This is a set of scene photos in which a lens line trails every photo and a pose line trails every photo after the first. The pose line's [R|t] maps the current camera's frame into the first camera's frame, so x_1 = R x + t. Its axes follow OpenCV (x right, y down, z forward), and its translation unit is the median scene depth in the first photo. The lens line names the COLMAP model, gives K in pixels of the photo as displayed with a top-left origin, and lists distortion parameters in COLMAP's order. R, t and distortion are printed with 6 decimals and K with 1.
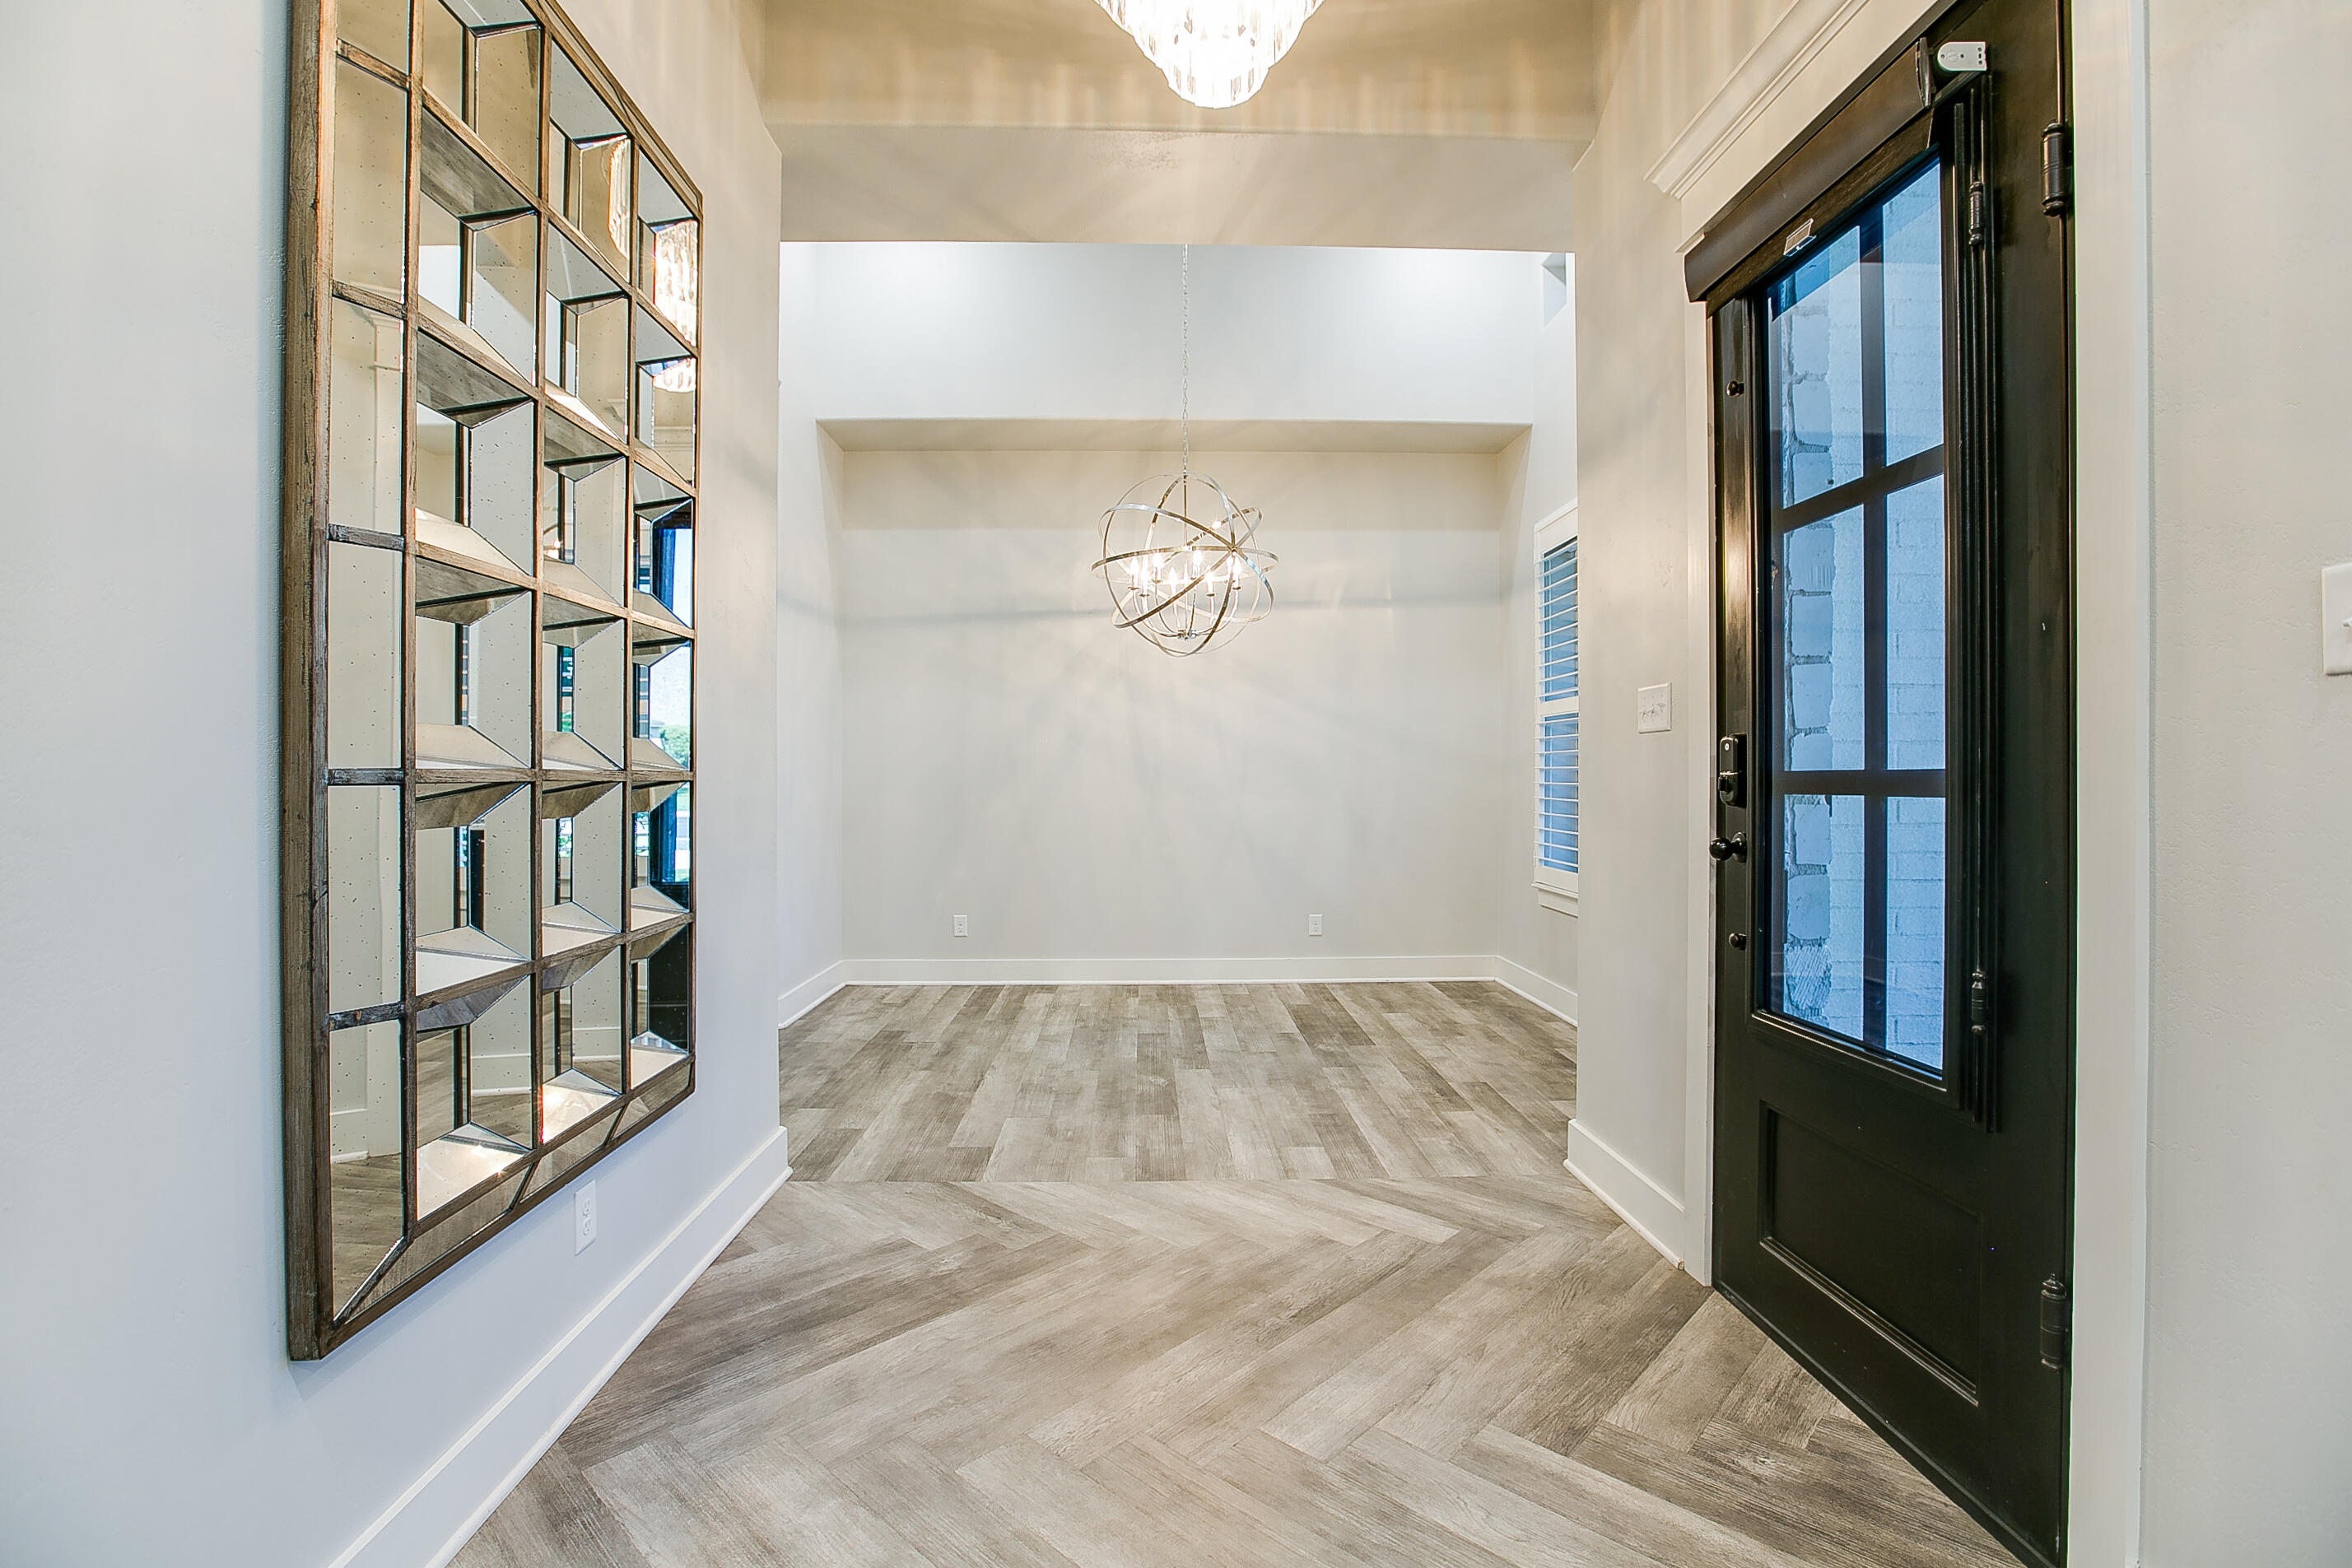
lens RADIAL K [[1001.1, 0, 1169.2], [0, 1001.1, 766.1], [0, 0, 1]] dist [-0.010872, 0.000454]
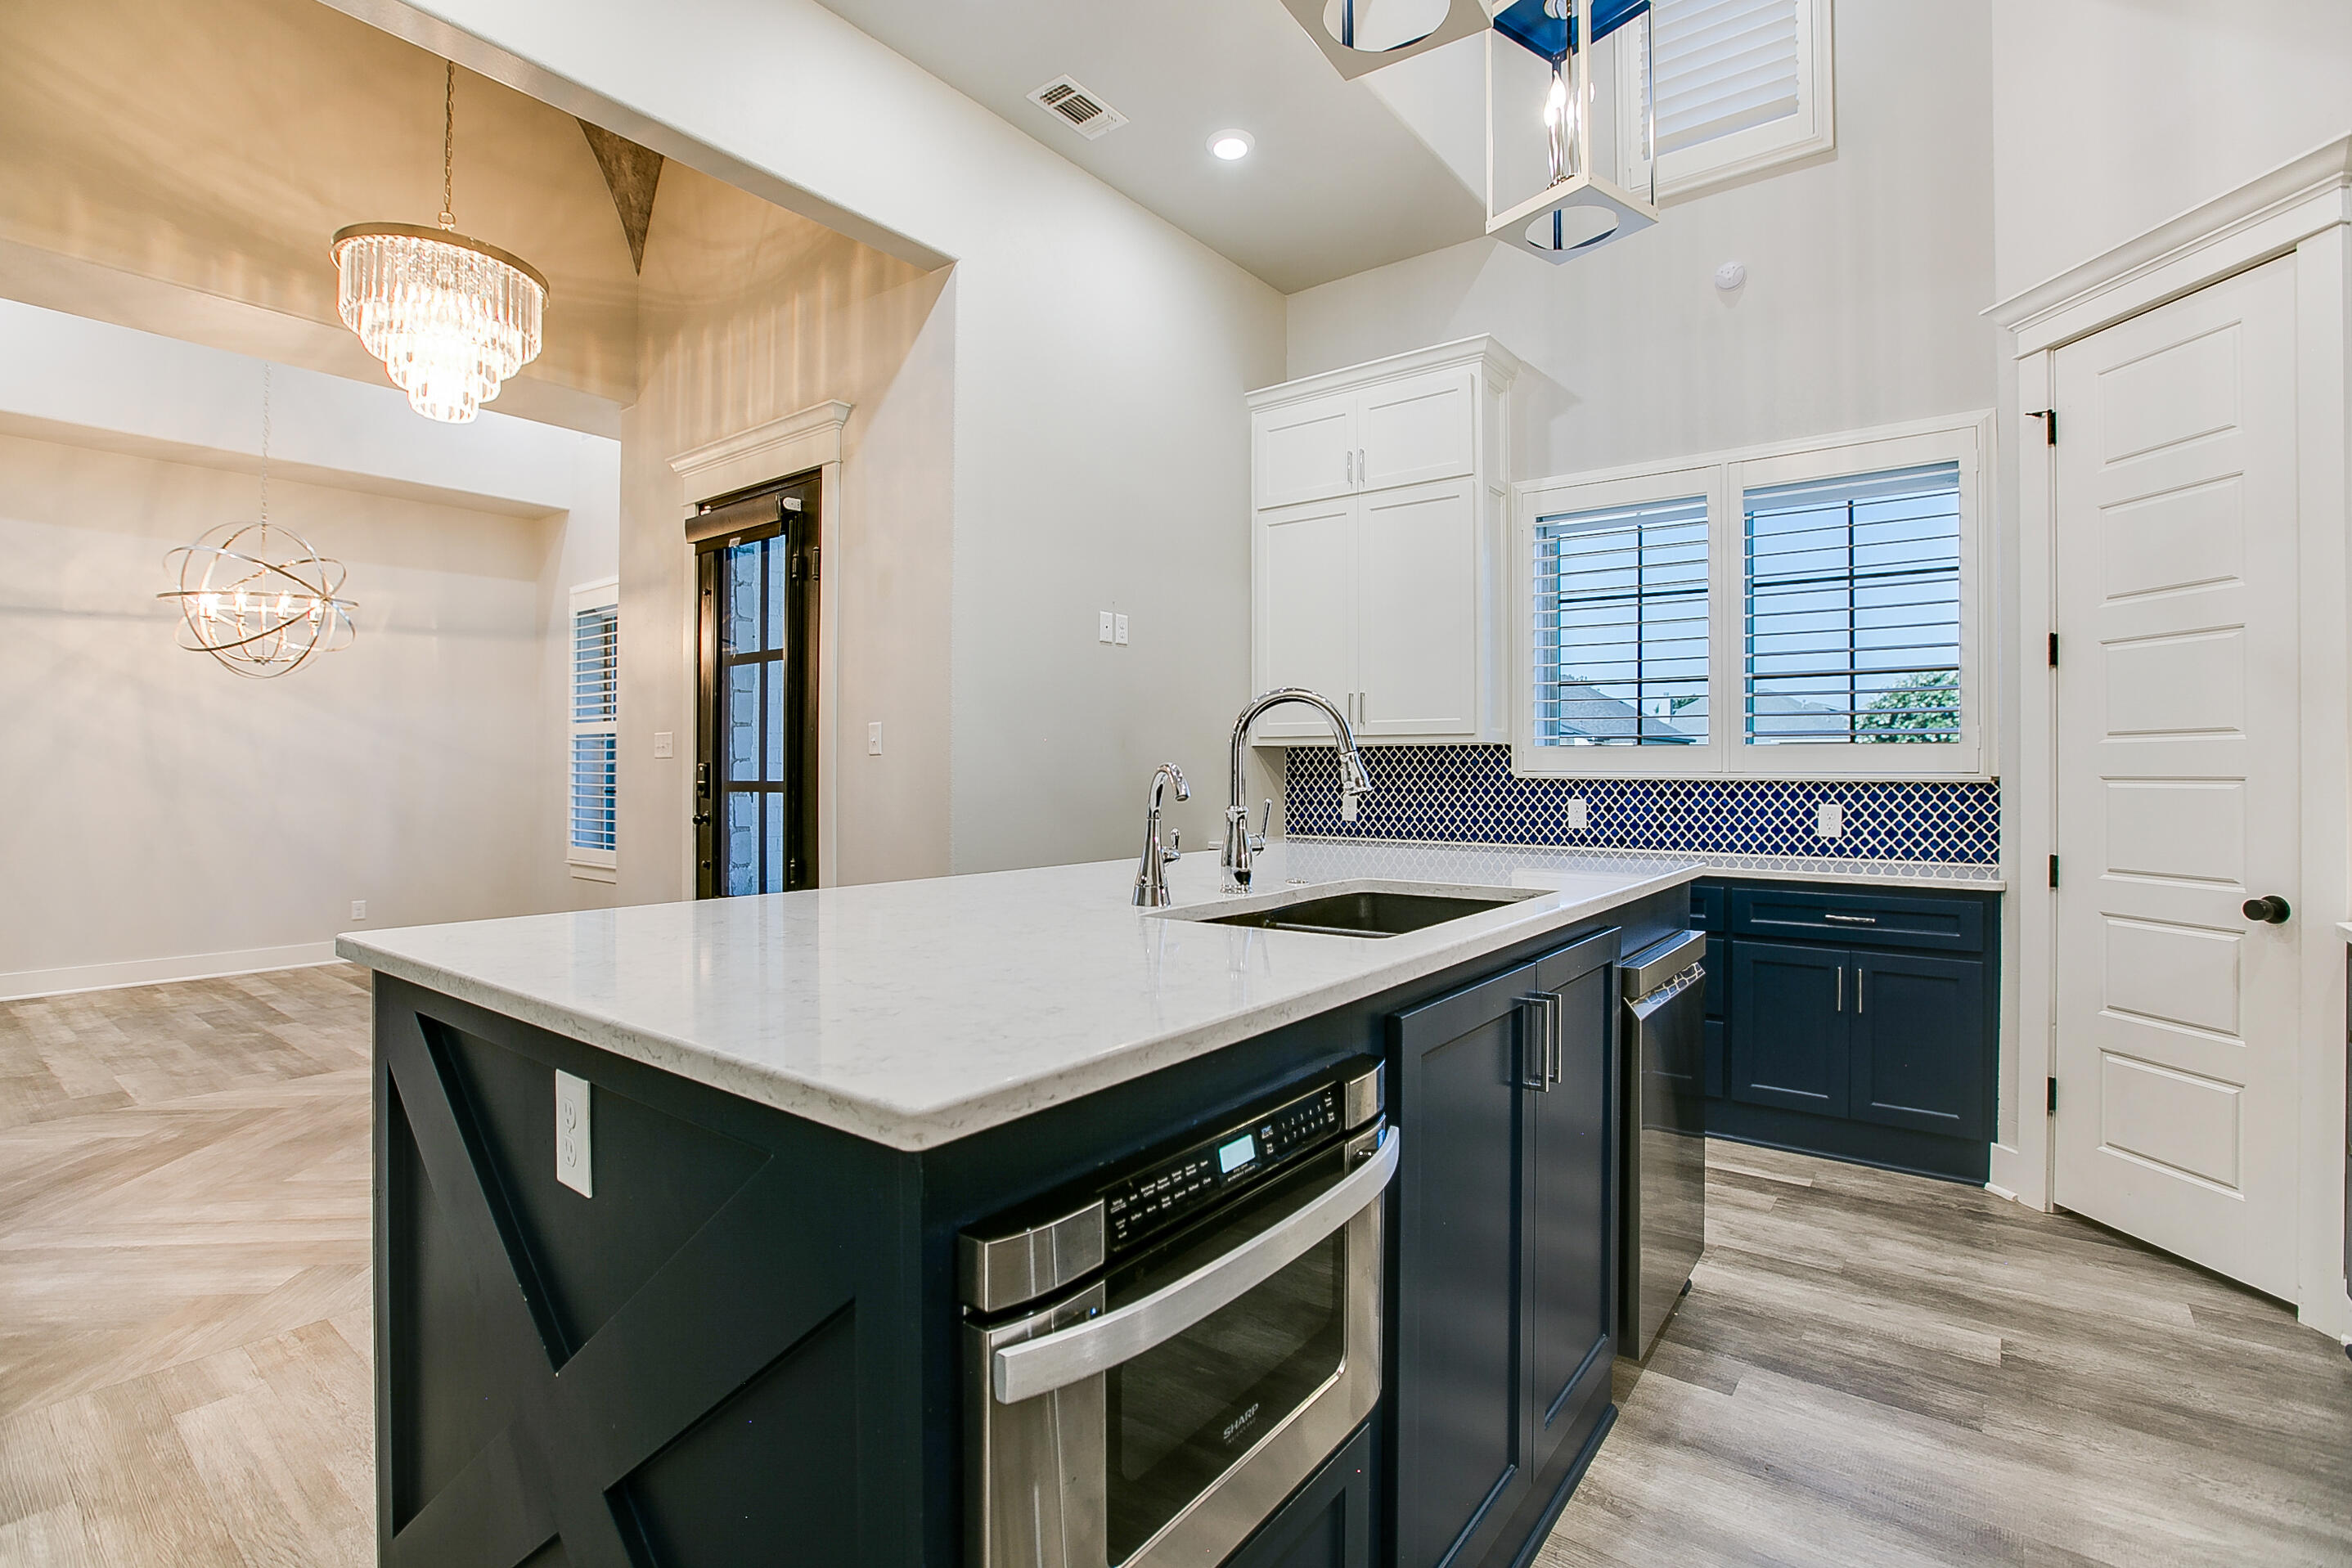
lens RADIAL K [[1115.1, 0, 1170.5], [0, 1115.1, 755.9], [0, 0, 1]] dist [-0.002456, -0.000340]
pose [[0.624000, 0.010553, 0.781353, -0.576561], [-0.008427, 0.999942, -0.006775, -0.035479], [-0.781379, -0.002357, 0.624052, -1.083213]]
